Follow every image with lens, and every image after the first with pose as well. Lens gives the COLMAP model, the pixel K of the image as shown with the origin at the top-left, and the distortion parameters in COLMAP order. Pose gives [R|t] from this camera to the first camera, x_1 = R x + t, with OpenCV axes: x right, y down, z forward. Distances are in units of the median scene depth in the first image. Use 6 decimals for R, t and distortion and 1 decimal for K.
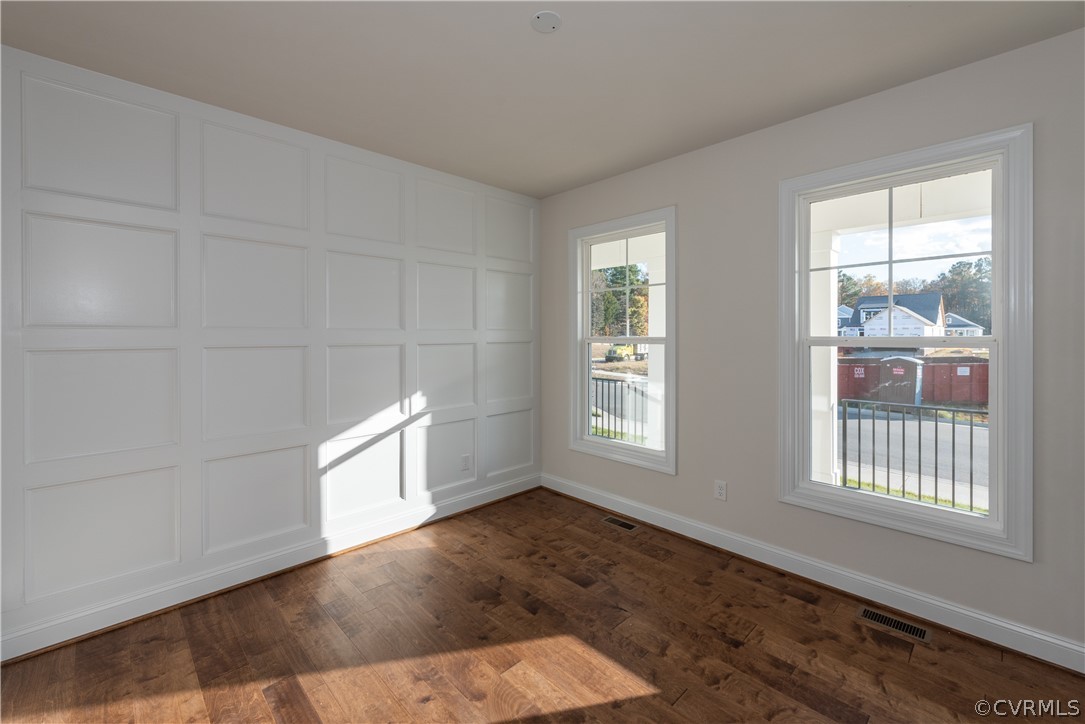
lens RADIAL K [[449.1, 0, 541.6], [0, 449.1, 338.6], [0, 0, 1]] dist [-0.001171, -0.000098]
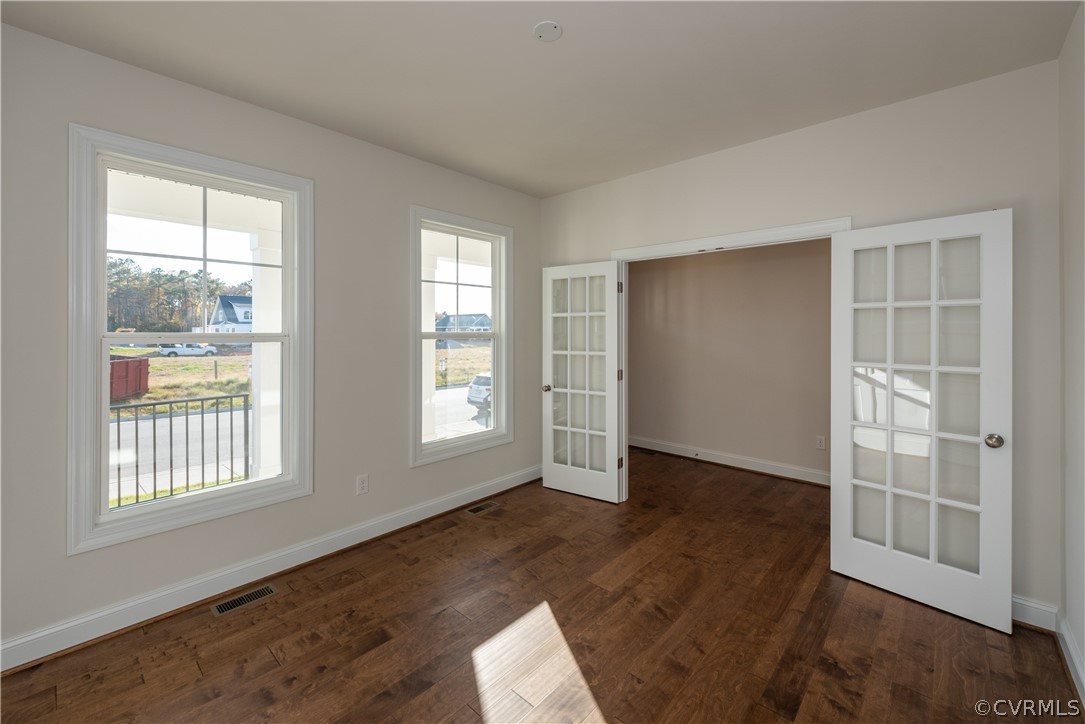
lens RADIAL K [[444.1, 0, 541.6], [0, 444.1, 331.9], [0, 0, 1]] dist [0.015879, -0.000366]
pose [[-0.066258, 0.001111, 0.997802, -0.683575], [0.007335, 0.999973, -0.000626, -0.001151], [-0.997776, 0.007278, -0.066264, 0.717904]]
